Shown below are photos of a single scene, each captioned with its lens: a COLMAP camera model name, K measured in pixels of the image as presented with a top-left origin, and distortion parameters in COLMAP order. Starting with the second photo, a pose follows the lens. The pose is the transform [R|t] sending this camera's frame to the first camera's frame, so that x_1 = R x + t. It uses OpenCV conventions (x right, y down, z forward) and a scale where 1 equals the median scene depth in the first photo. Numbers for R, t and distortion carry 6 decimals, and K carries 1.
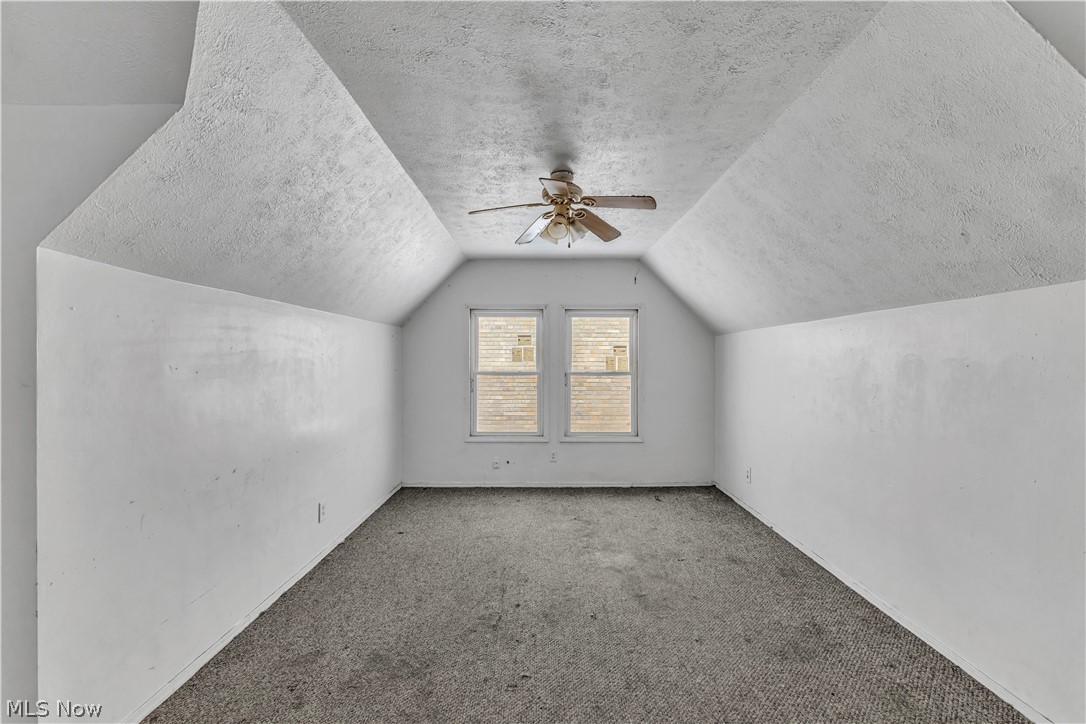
lens RADIAL K [[470.5, 0, 543.6], [0, 470.5, 365.2], [0, 0, 1]] dist [0.008659, 0.000094]
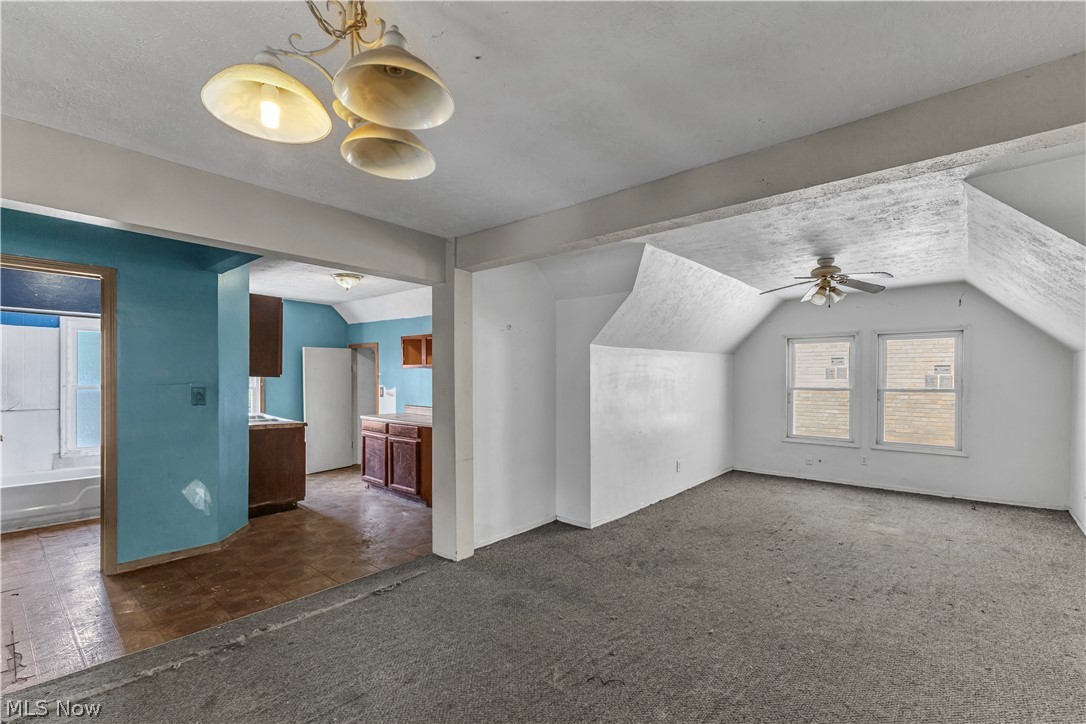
lens RADIAL K [[470.5, 0, 546.1], [0, 470.5, 377.7], [0, 0, 1]] dist [0.008659, 0.000094]
pose [[0.754863, 0.000206, -0.655883, 0.225568], [-0.002323, 0.999995, -0.002359, -0.009270], [0.655879, 0.003305, 0.754859, -0.475109]]
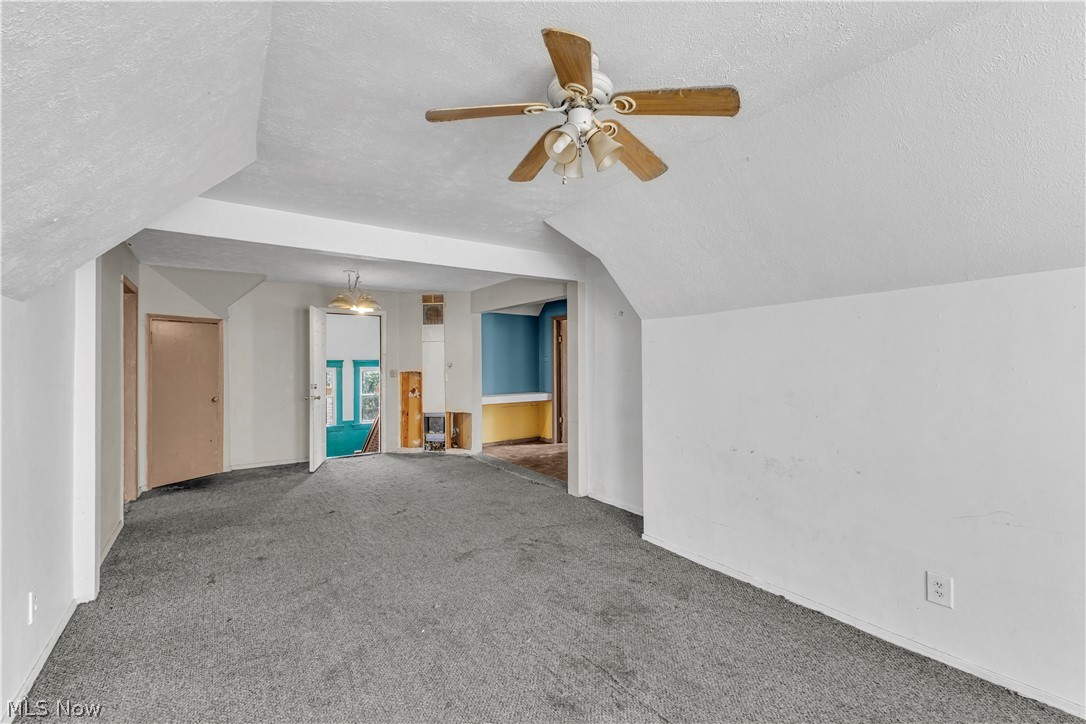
lens RADIAL K [[470.5, 0, 545.0], [0, 470.5, 363.6], [0, 0, 1]] dist [0.008659, 0.000094]
pose [[-0.820783, 0.002076, -0.571236, 0.262041], [0.002925, 0.999996, -0.000568, -0.004079], [0.571232, -0.002137, -0.820786, 0.897388]]
